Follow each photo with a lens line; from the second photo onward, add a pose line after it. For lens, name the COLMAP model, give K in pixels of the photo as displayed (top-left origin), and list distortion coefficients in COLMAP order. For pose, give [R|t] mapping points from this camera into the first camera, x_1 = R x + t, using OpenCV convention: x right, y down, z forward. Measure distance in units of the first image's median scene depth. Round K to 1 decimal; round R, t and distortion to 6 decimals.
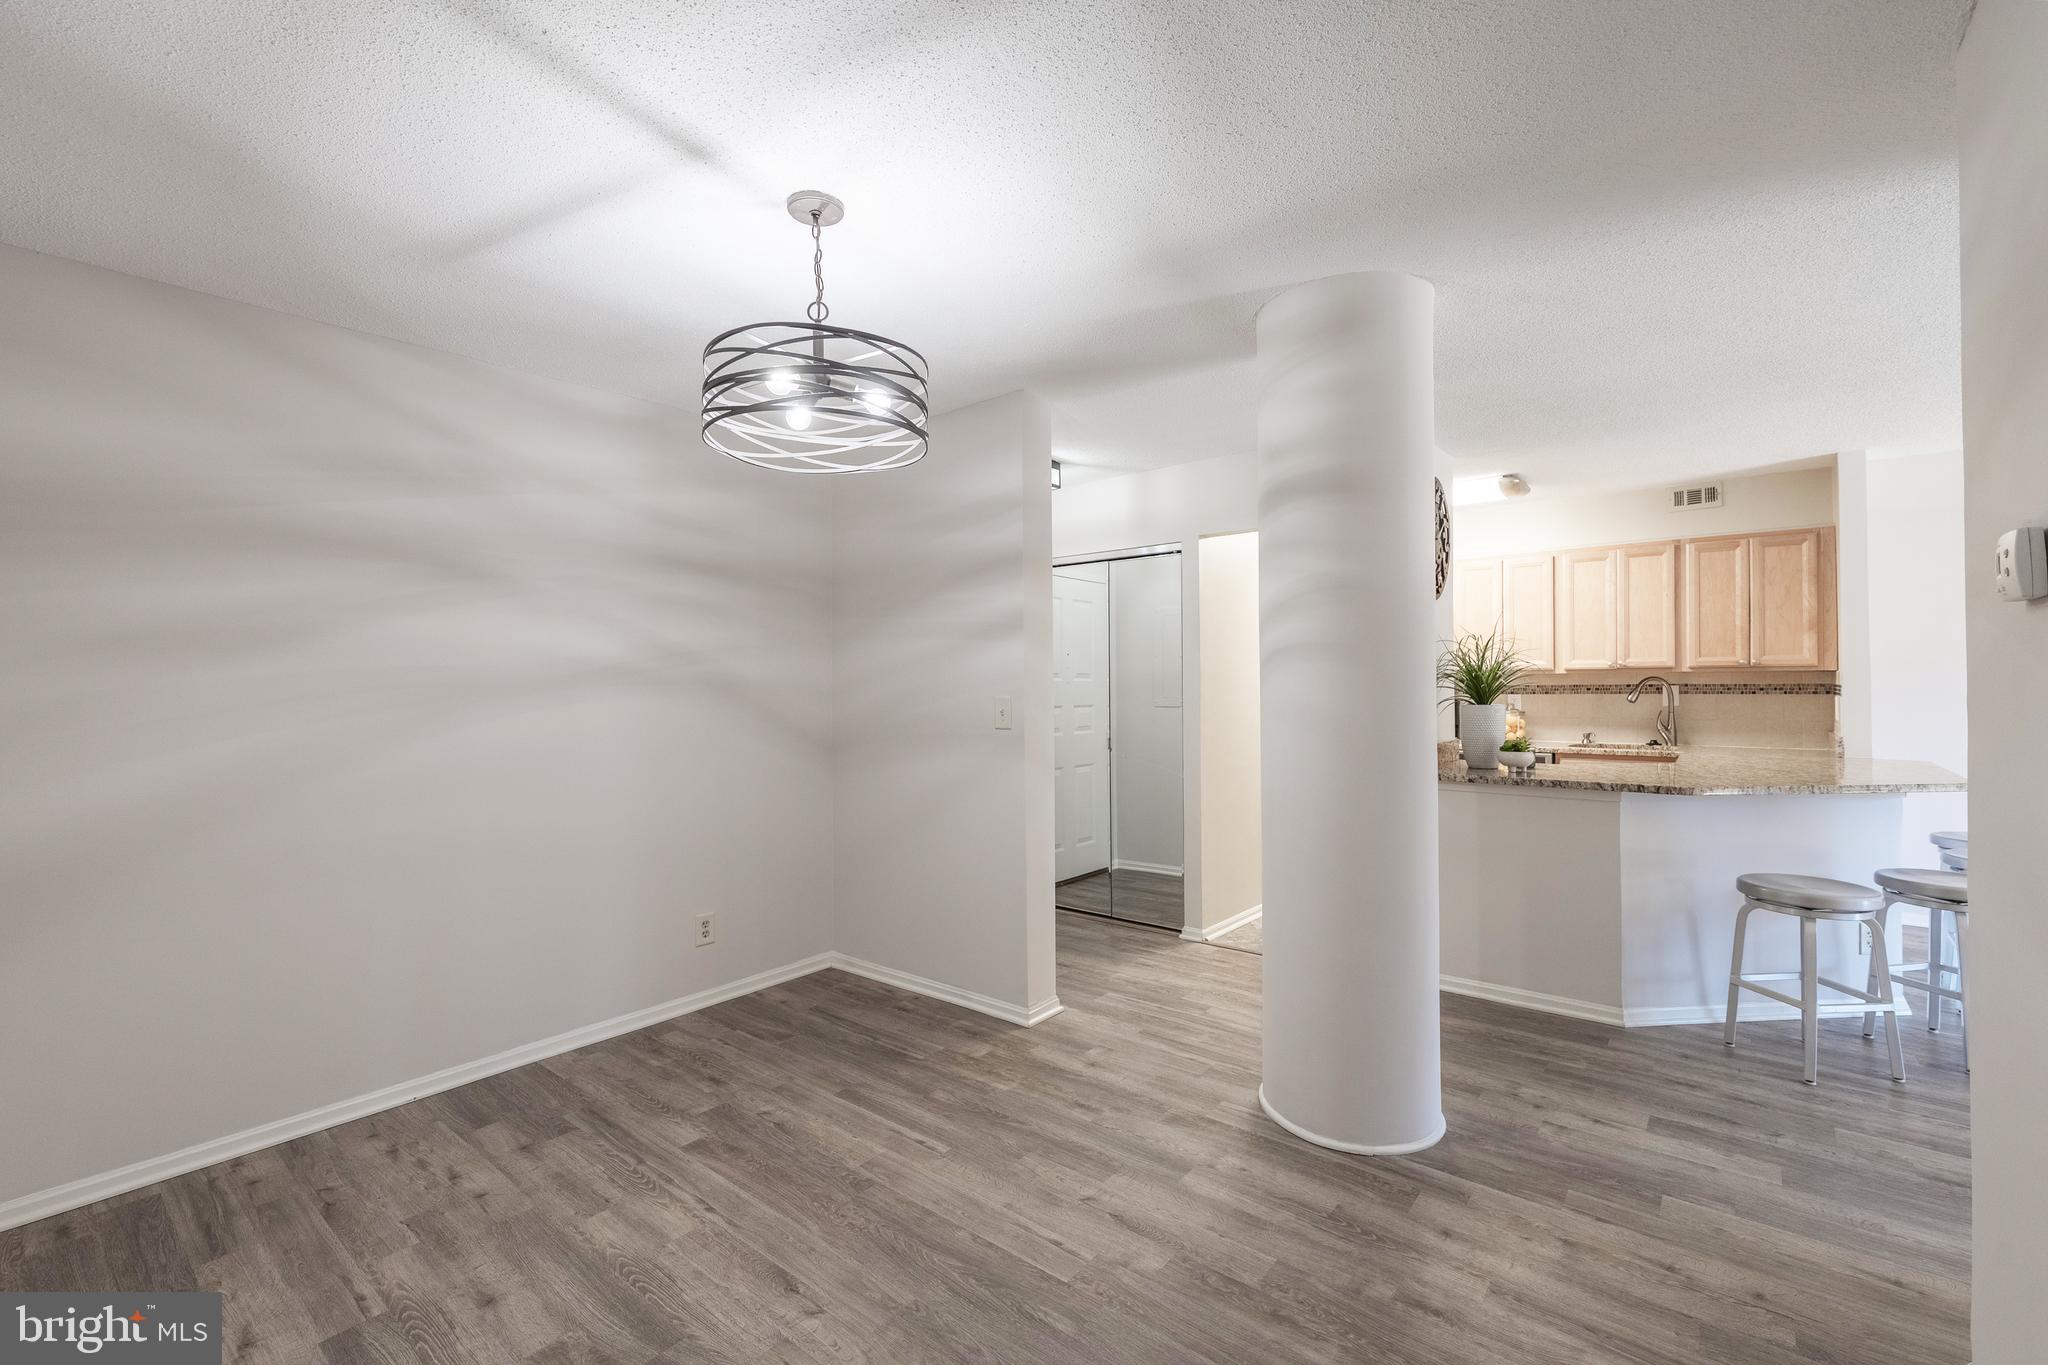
lens RADIAL K [[876.0, 0, 1027.3], [0, 876.0, 679.7], [0, 0, 1]] dist [-0.000037, 0.000417]
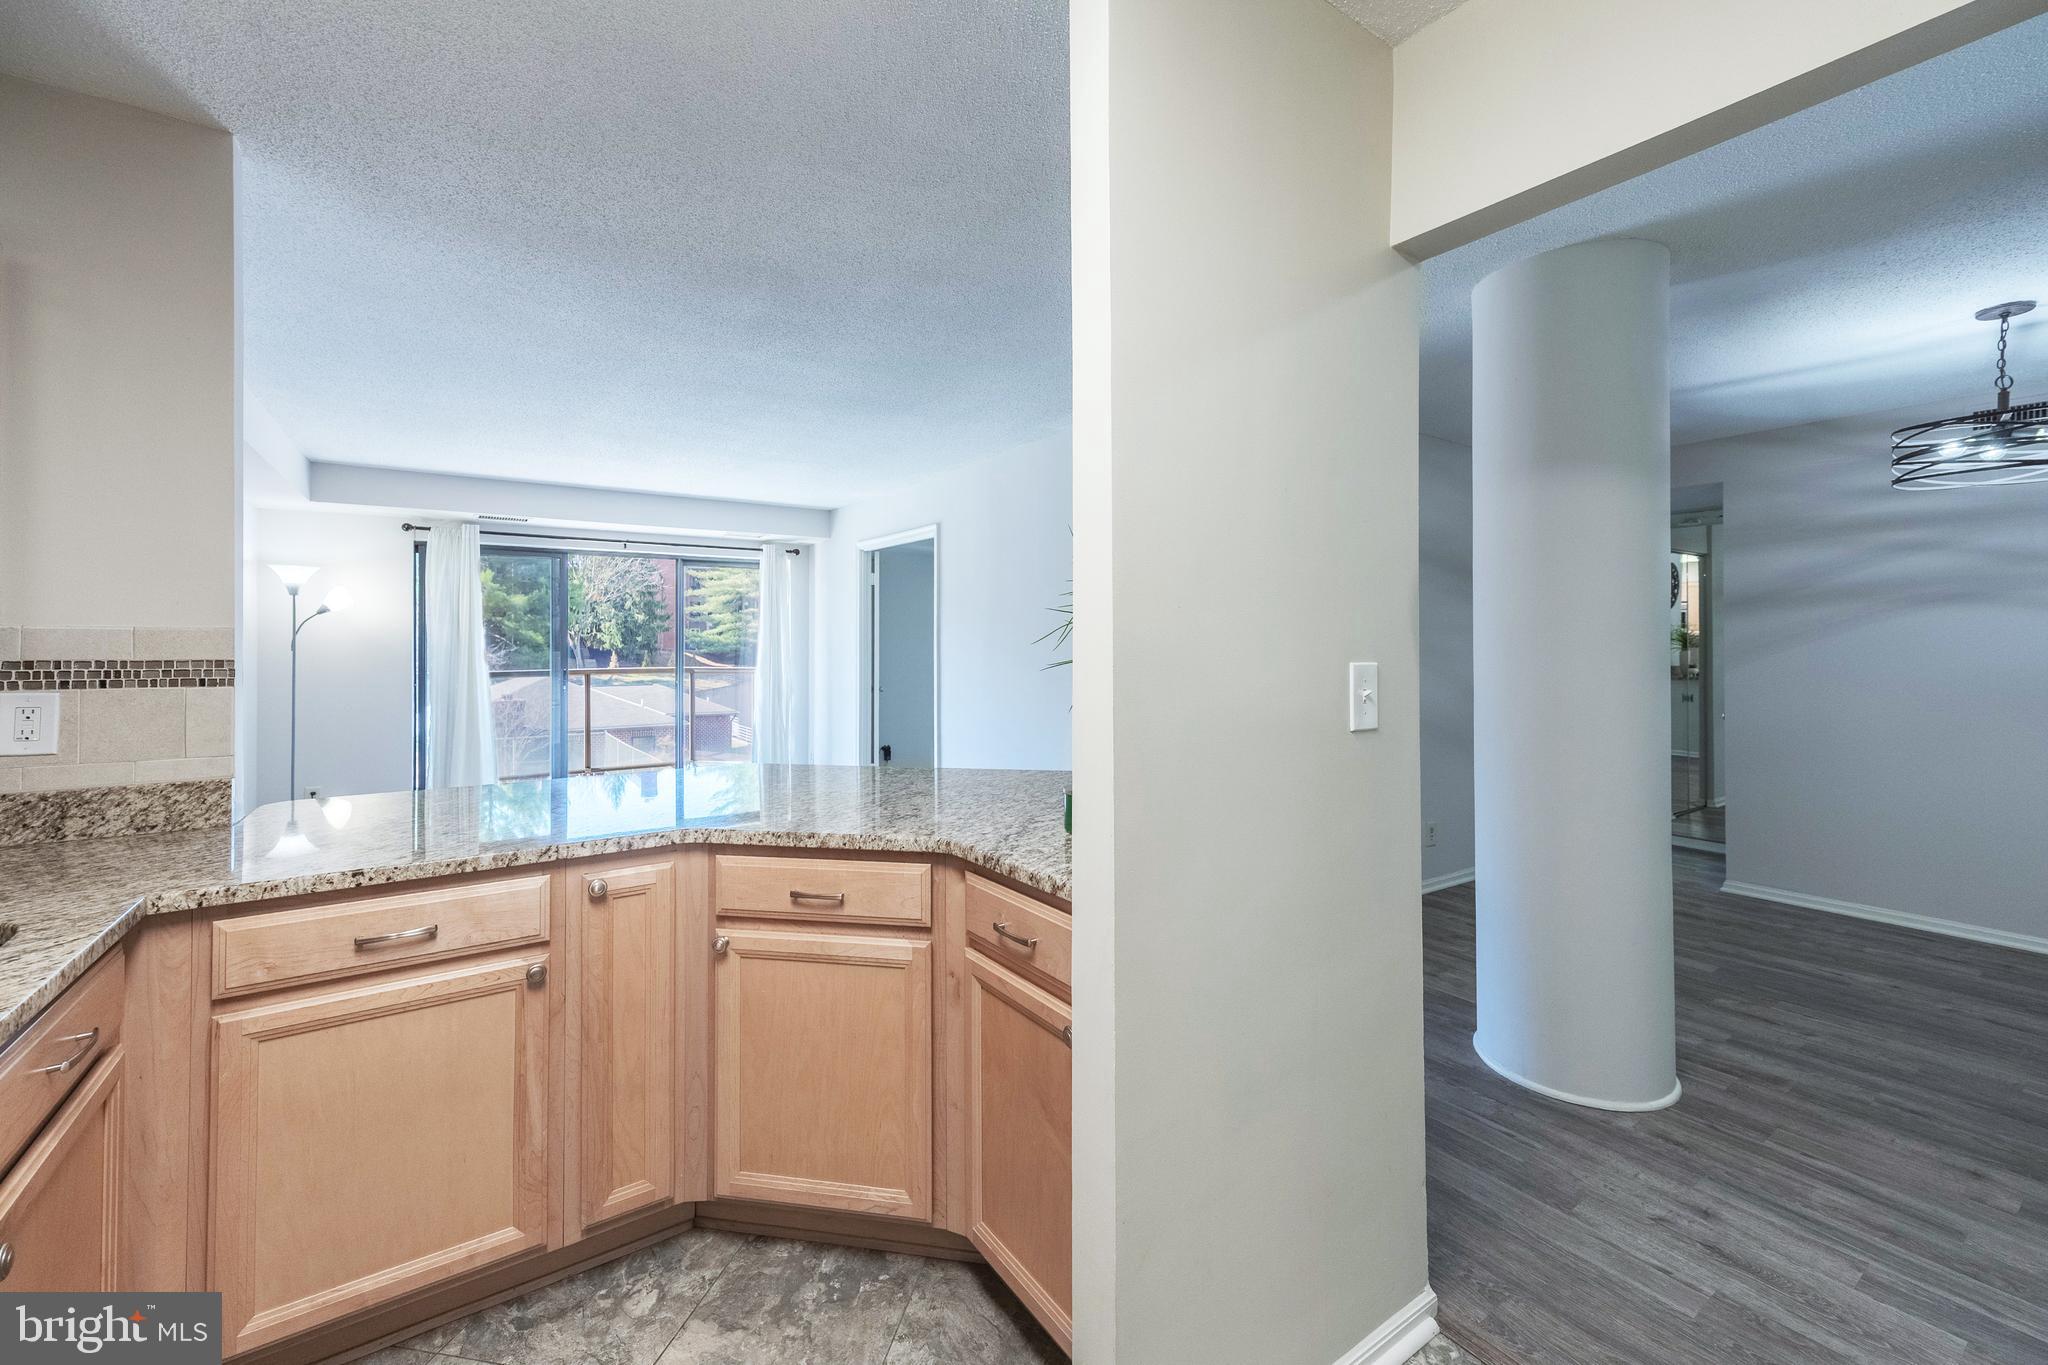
lens RADIAL K [[832.0, 0, 1025.2], [0, 832.0, 642.9], [0, 0, 1]] dist [0.012199, -0.000044]
pose [[-0.960209, 0.008688, 0.279147, 0.607922], [0.006410, 0.999938, -0.009073, 0.005709], [-0.279208, -0.006922, -0.960206, 1.839138]]
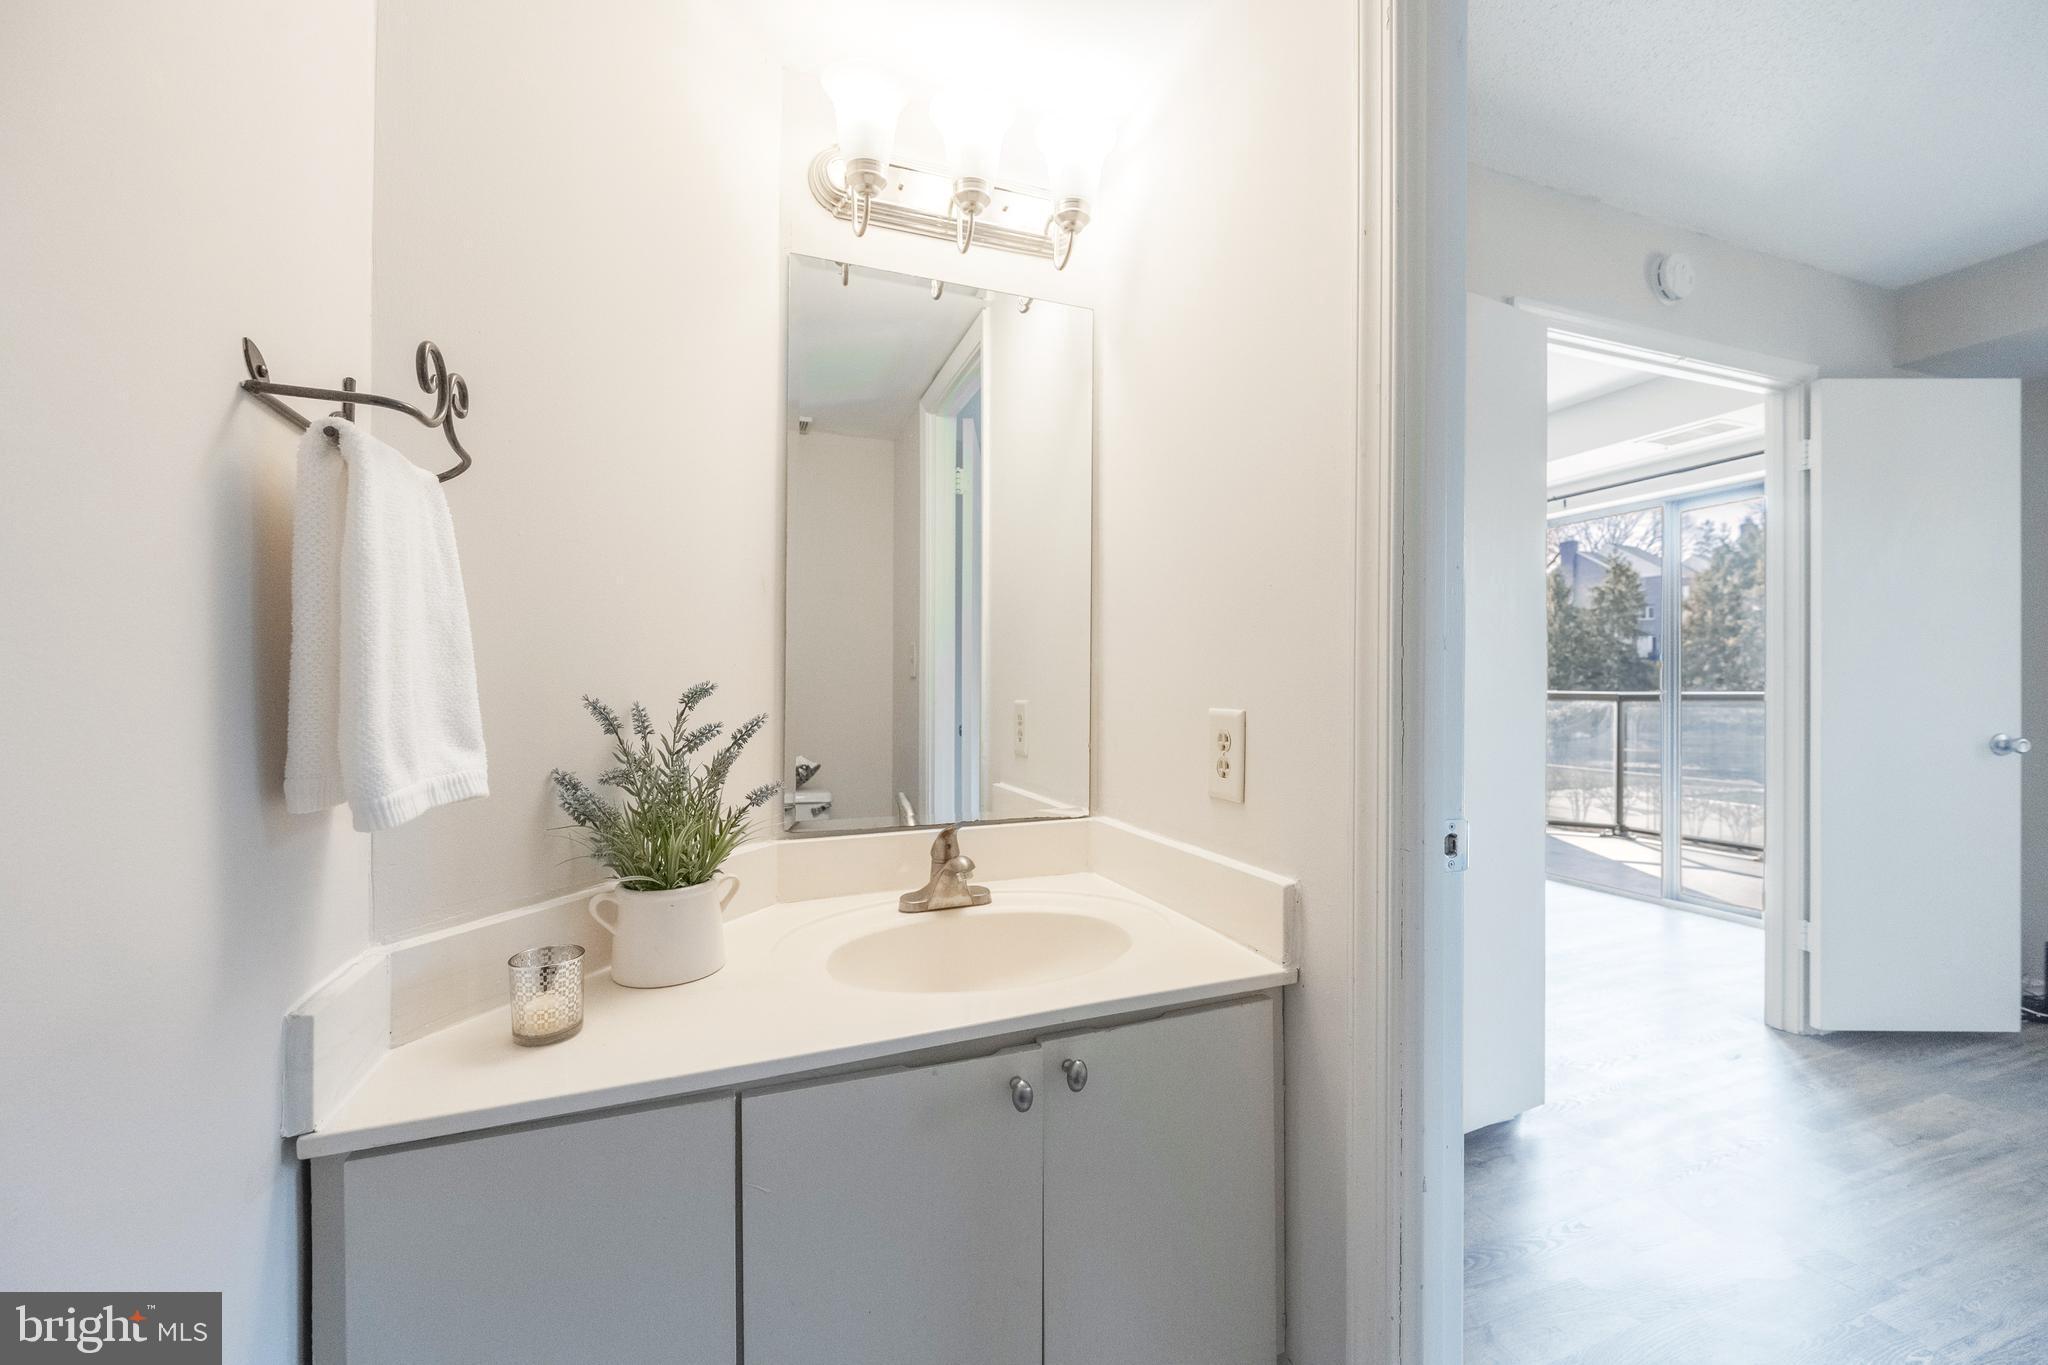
lens RADIAL K [[818.3, 0, 1026.6], [0, 818.3, 680.5], [0, 0, 1]] dist [0.003082, 0.000042]
pose [[0.493011, 0.014768, 0.869898, 0.466773], [-0.011322, 0.999880, -0.010558, 0.068641], [-0.869950, -0.004644, 0.493119, 0.175204]]
